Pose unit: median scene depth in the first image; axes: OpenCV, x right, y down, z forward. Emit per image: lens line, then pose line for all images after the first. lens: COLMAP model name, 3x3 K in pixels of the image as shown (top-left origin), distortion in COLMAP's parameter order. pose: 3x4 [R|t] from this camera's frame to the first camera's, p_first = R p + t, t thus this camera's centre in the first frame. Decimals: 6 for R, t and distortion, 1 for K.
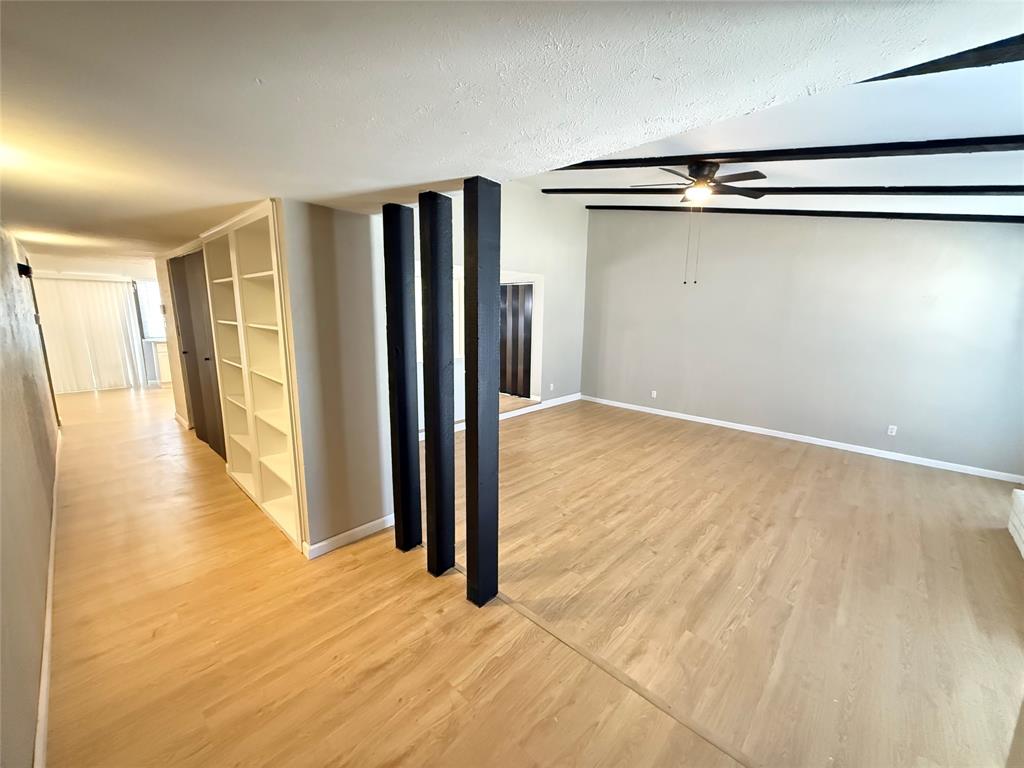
lens RADIAL K [[406.6, 0, 511.7], [0, 406.6, 383.0], [0, 0, 1]] dist [0.001213, -0.000711]
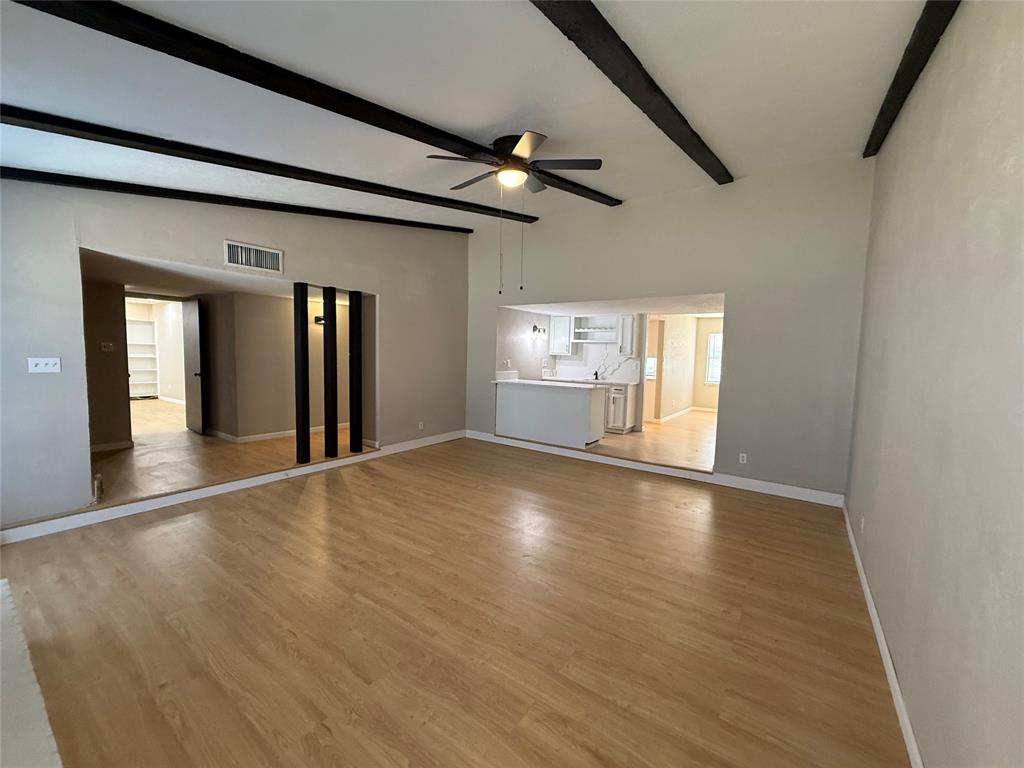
lens RADIAL K [[406.6, 0, 510.4], [0, 406.6, 385.4], [0, 0, 1]] dist [0.001213, -0.000711]
pose [[0.132173, 0.065237, -0.989078, 1.301721], [-0.197130, 0.979630, 0.038271, -0.107270], [0.971427, 0.189918, 0.142341, 0.995777]]
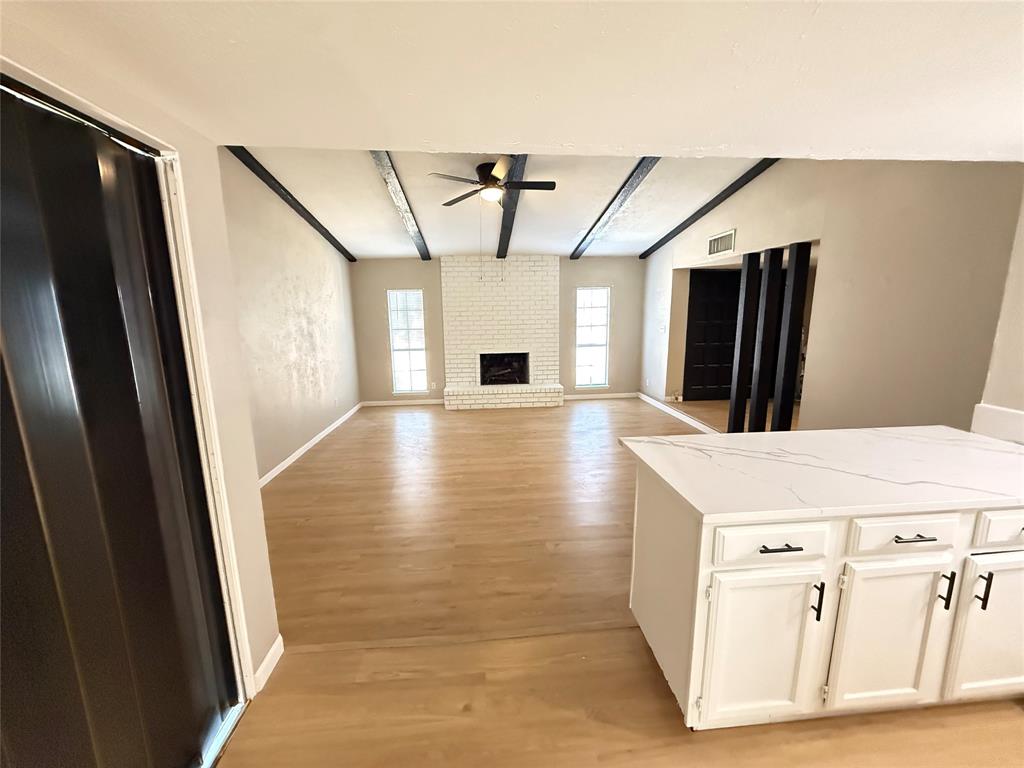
lens RADIAL K [[406.6, 0, 512.4], [0, 406.6, 380.0], [0, 0, 1]] dist [0.001213, -0.000711]
pose [[-0.736778, -0.120287, 0.665348, -0.364538], [0.121210, 0.944608, 0.304997, -0.341128], [-0.665181, 0.305363, -0.681387, 1.901550]]
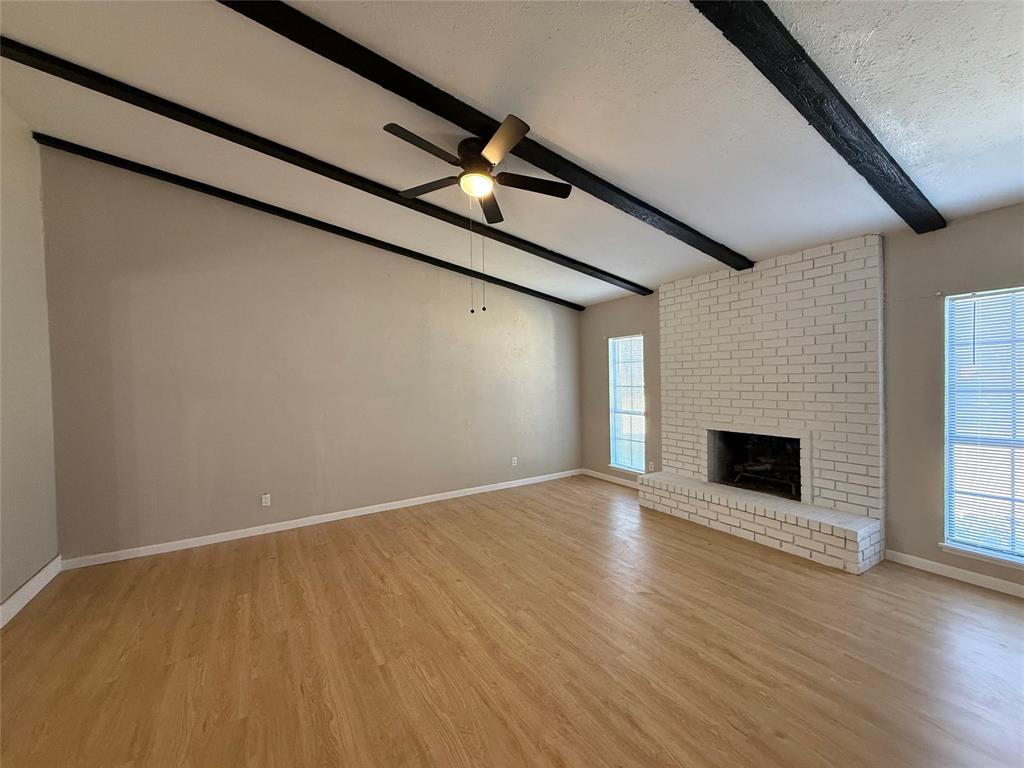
lens RADIAL K [[406.6, 0, 512.1], [0, 406.6, 382.3], [0, 0, 1]] dist [0.001213, -0.000711]
pose [[0.258837, -0.035660, 0.965263, -0.227867], [0.194566, 0.980760, -0.015941, -0.113215], [-0.946122, 0.191933, 0.260795, 0.852697]]
